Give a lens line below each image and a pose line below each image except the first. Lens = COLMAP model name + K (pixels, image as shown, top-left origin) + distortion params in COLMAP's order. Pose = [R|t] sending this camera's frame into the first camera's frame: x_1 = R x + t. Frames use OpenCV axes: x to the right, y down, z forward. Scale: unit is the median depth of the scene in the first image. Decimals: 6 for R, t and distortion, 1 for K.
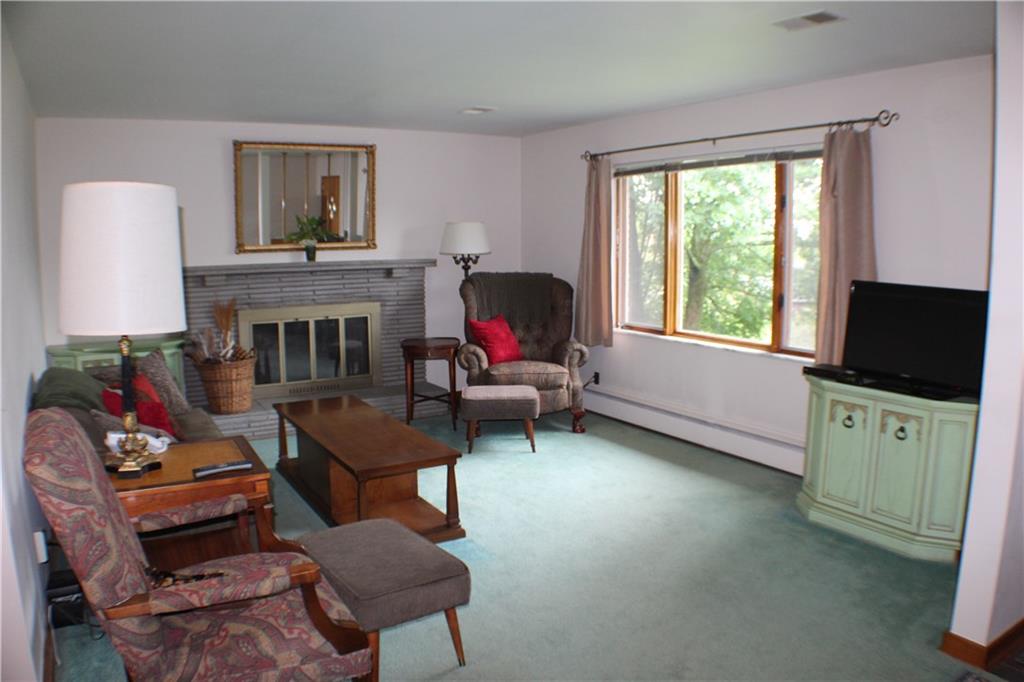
lens RADIAL K [[737.9, 0, 512.8], [0, 737.9, 349.1], [0, 0, 1]] dist [-0.192303, 0.003066]
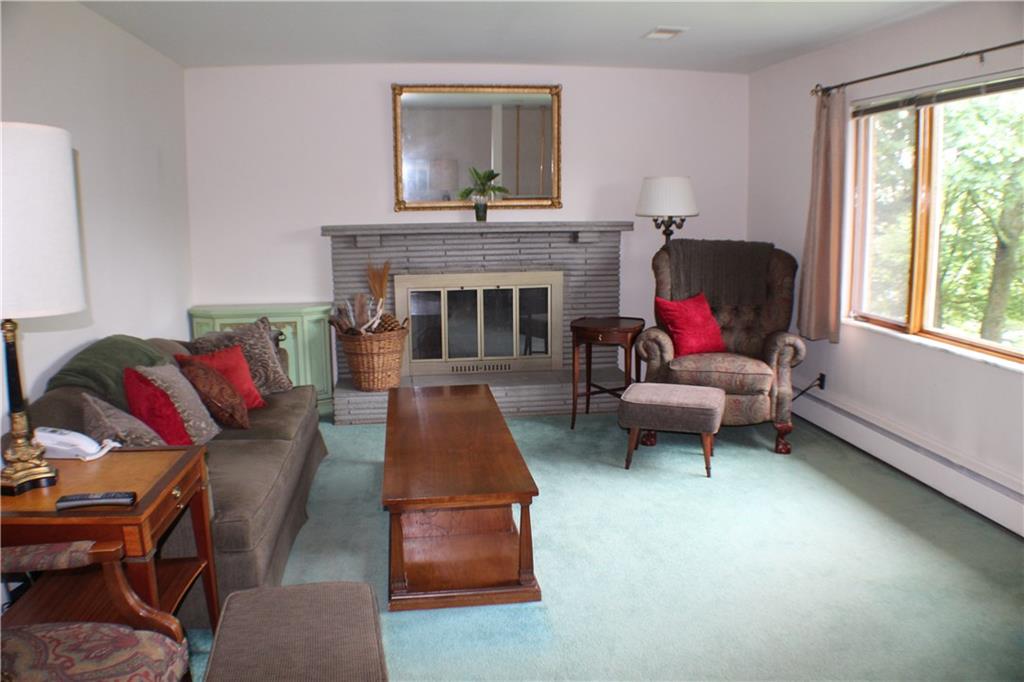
lens RADIAL K [[749.6, 0, 512.0], [0, 749.6, 341.0], [0, 0, 1]] dist [-0.212467, 0.077775]
pose [[0.923587, 0.065299, -0.377787, 0.102424], [-0.051879, 0.997612, 0.045603, -0.021425], [0.379863, -0.022520, 0.924769, 0.189380]]
